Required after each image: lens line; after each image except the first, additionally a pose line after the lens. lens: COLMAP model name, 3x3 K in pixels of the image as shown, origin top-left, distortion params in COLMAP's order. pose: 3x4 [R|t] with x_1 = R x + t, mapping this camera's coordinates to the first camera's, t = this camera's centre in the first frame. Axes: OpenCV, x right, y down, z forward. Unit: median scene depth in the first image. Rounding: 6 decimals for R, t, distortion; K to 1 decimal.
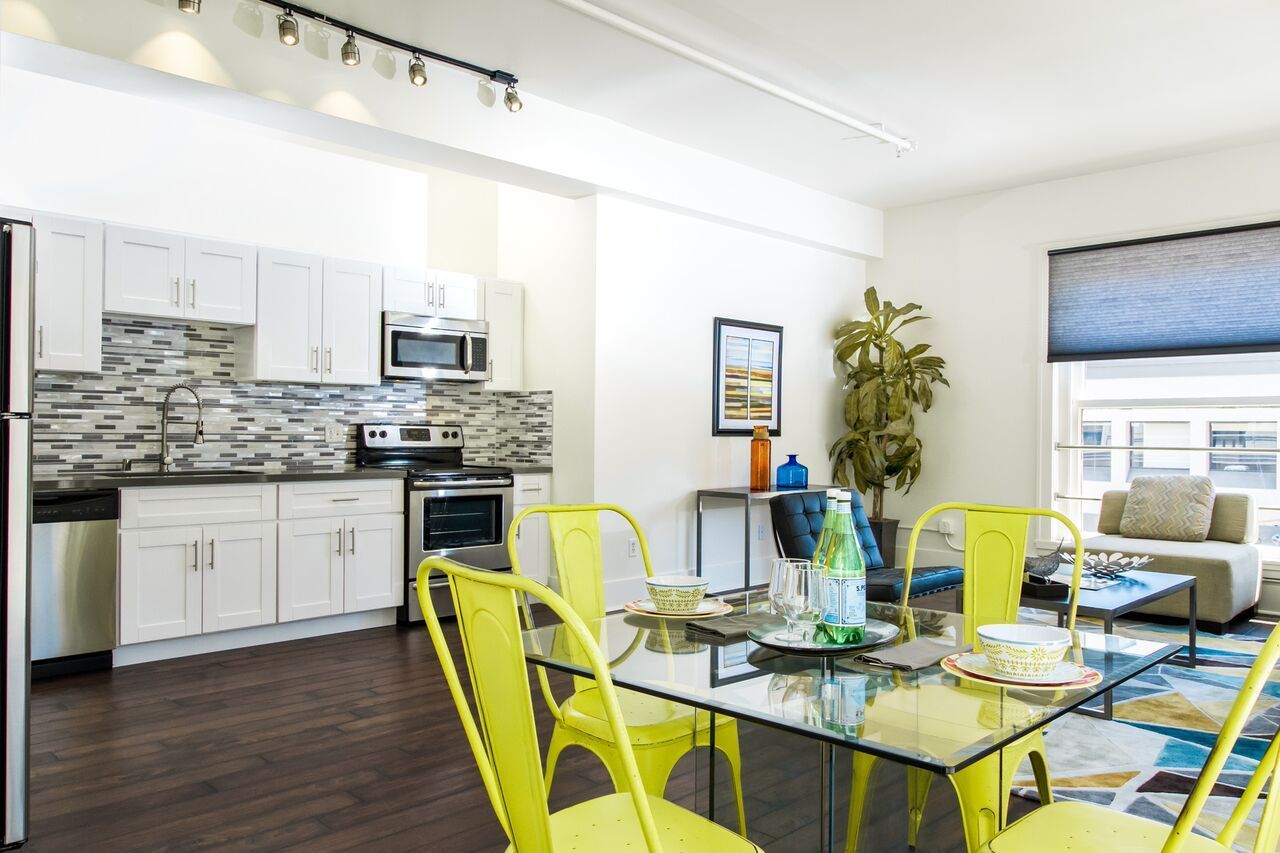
lens RADIAL K [[937.4, 0, 640.0], [0, 937.4, 426.5], [0, 0, 1]] dist [0.001287, 0.000846]
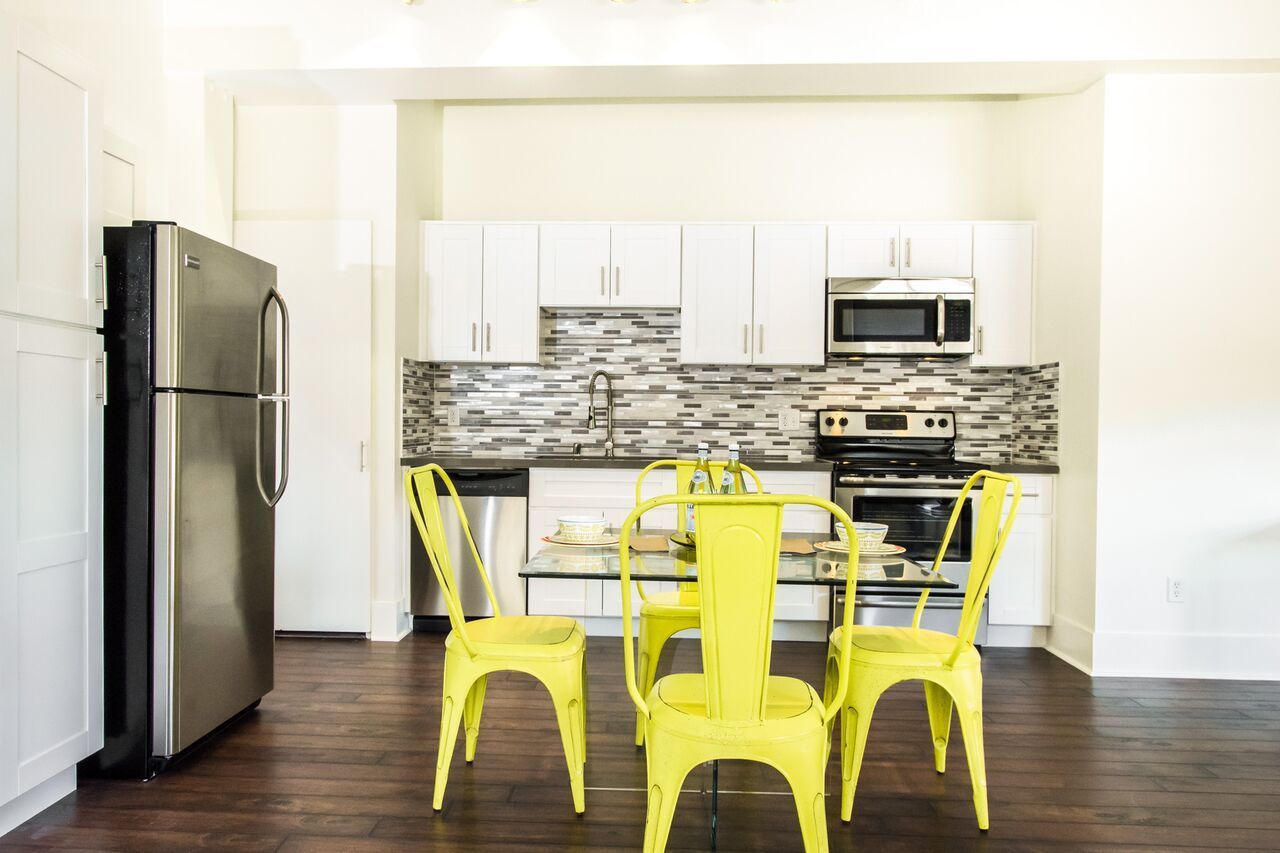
lens RADIAL K [[937.4, 0, 640.0], [0, 937.4, 426.5], [0, 0, 1]] dist [0.001287, 0.000846]
pose [[0.677588, -0.000162, -0.735442, 0.224513], [-0.000790, 0.999999, -0.000948, 0.013206], [0.735442, 0.001224, 0.677587, 0.262052]]
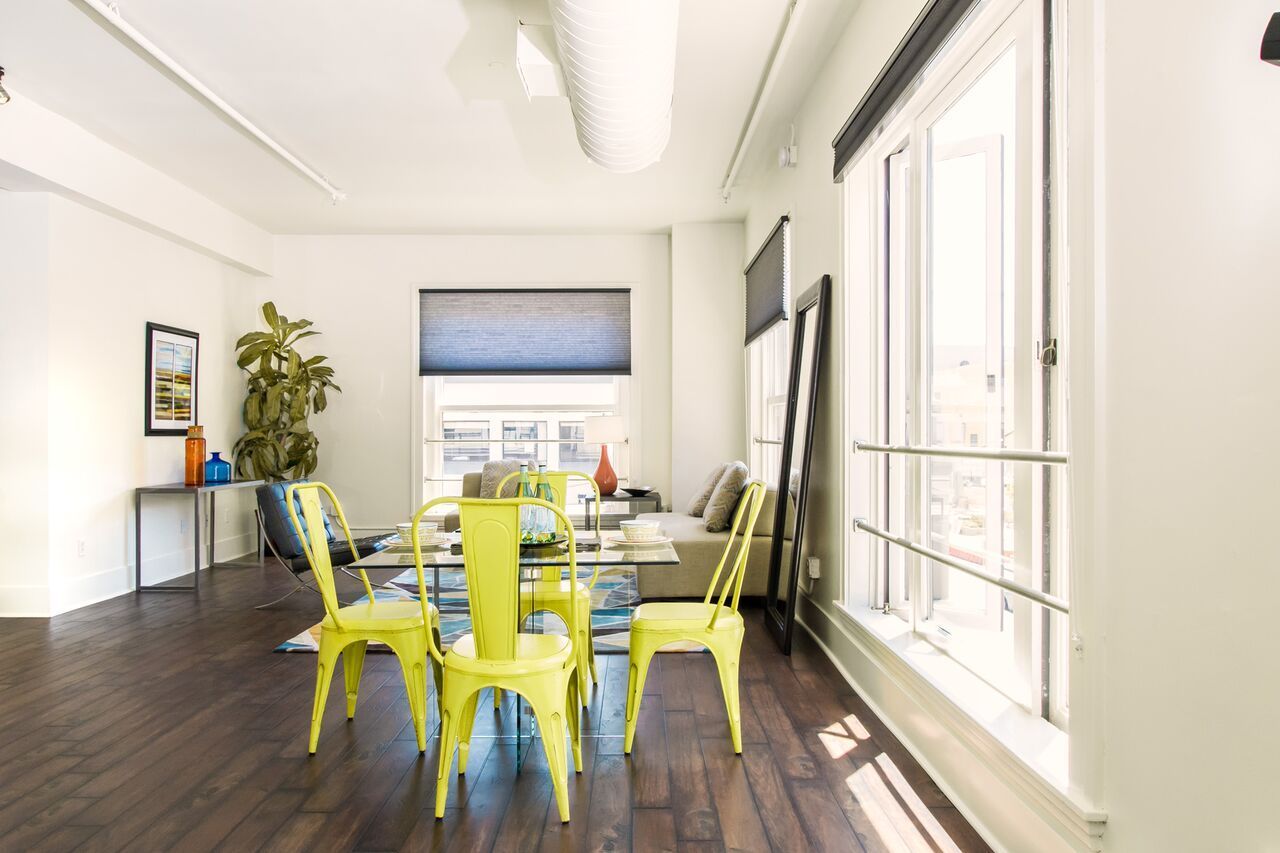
lens RADIAL K [[937.4, 0, 640.0], [0, 937.4, 426.5], [0, 0, 1]] dist [0.001287, 0.000846]
pose [[0.702132, -0.004249, 0.712034, -0.402042], [0.003690, 0.999990, 0.002328, -0.000954], [-0.712038, 0.000993, 0.702141, -0.176681]]
